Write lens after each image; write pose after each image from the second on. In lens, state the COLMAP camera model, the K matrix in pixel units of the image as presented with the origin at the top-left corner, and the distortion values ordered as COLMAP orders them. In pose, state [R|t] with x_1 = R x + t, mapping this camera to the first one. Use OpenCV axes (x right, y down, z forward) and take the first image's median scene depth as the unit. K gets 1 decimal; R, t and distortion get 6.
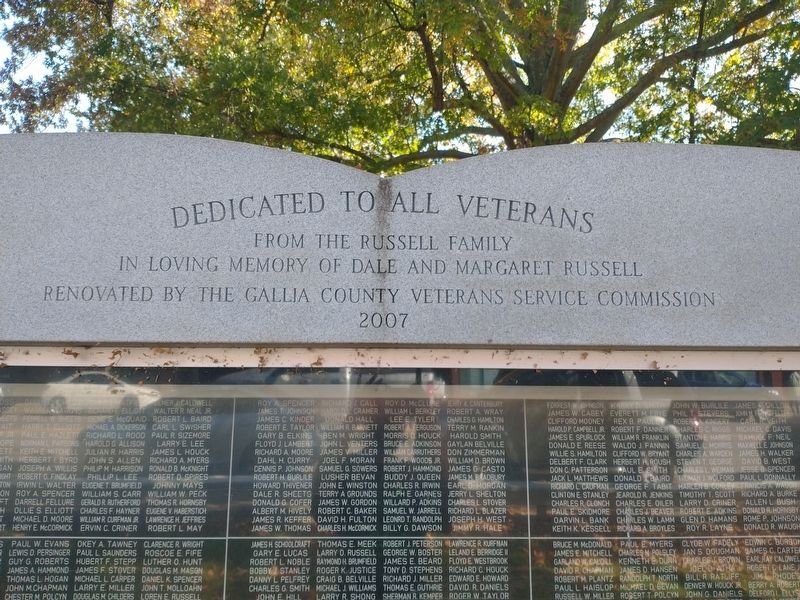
lens RADIAL K [[604.3, 0, 395.2], [0, 604.3, 329.2], [0, 0, 1]] dist [0.032030, -0.081743]
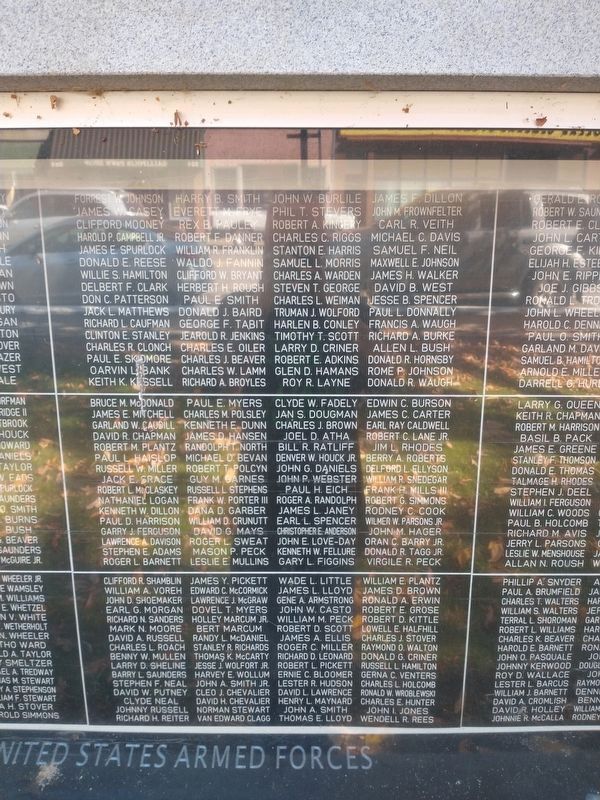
lens RADIAL K [[604.3, 0, 300.0], [0, 604.3, 400.0], [0, 0, 1]] dist [0.032030, -0.081743]
pose [[0.999440, 0.007049, -0.032704, 0.534504], [0.005924, 0.924815, 0.380372, 0.083788], [0.032926, -0.380353, 0.924255, 0.354695]]
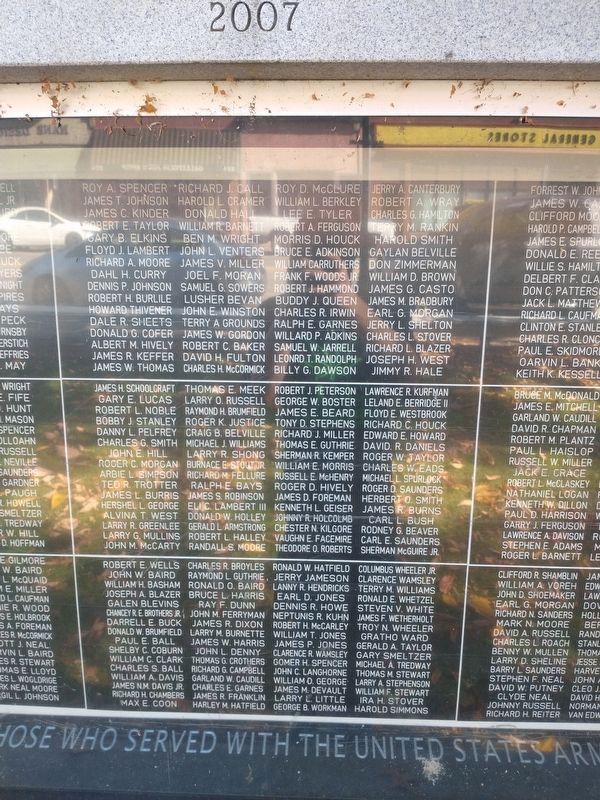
lens RADIAL K [[598.4, 0, 300.4], [0, 598.4, 383.1], [0, 0, 1]] dist [0.067131, -0.107516]
pose [[0.997986, 0.017160, -0.061063, 0.055071], [0.006953, 0.927307, 0.374237, 0.078305], [0.063046, -0.373908, 0.925320, 0.341606]]
